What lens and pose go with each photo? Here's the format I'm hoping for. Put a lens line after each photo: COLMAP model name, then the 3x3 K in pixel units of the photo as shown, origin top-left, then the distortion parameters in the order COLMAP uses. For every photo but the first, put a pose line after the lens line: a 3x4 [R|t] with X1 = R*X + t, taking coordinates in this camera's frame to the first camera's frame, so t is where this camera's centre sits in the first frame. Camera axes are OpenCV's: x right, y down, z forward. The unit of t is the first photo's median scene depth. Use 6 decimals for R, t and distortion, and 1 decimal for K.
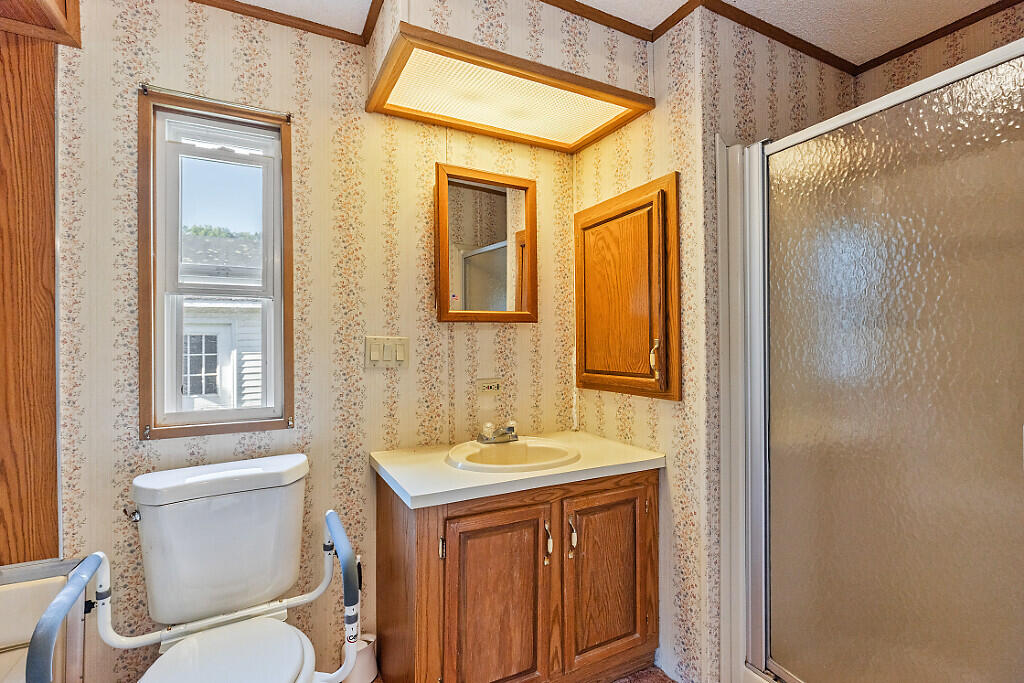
lens RADIAL K [[464.5, 0, 501.4], [0, 464.5, 336.3], [0, 0, 1]] dist [0.005538, -0.002233]
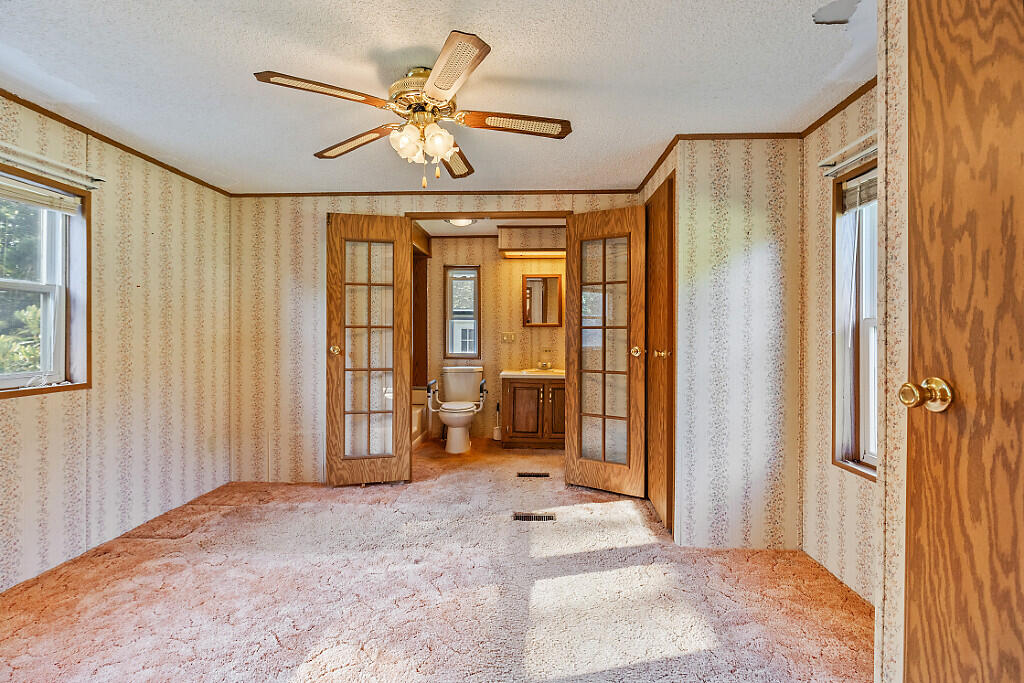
lens RADIAL K [[464.5, 0, 512.9], [0, 464.5, 331.9], [0, 0, 1]] dist [0.005538, -0.002233]
pose [[0.868568, 0.007071, -0.495520, 1.376065], [-0.003499, 0.999961, 0.008137, -0.028006], [0.495558, -0.005334, 0.868558, -1.738793]]
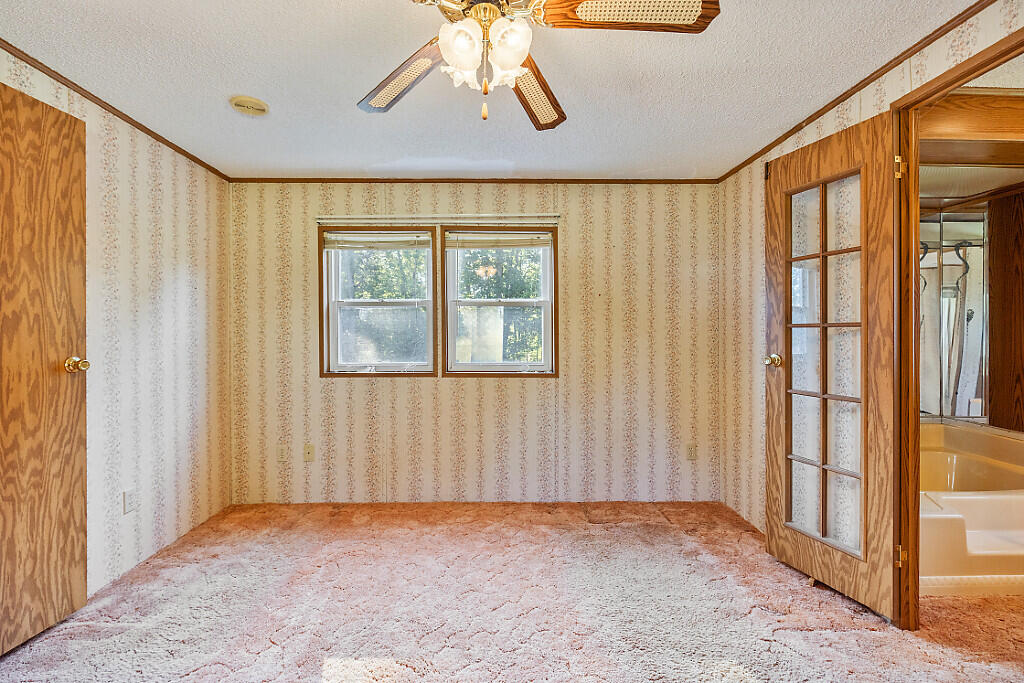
lens RADIAL K [[464.5, 0, 504.8], [0, 464.5, 335.9], [0, 0, 1]] dist [0.005538, -0.002233]
pose [[-0.438342, 0.007090, -0.898780, 1.291459], [0.008508, 0.999957, 0.003738, -0.012693], [0.898768, -0.006009, -0.438384, -0.375704]]
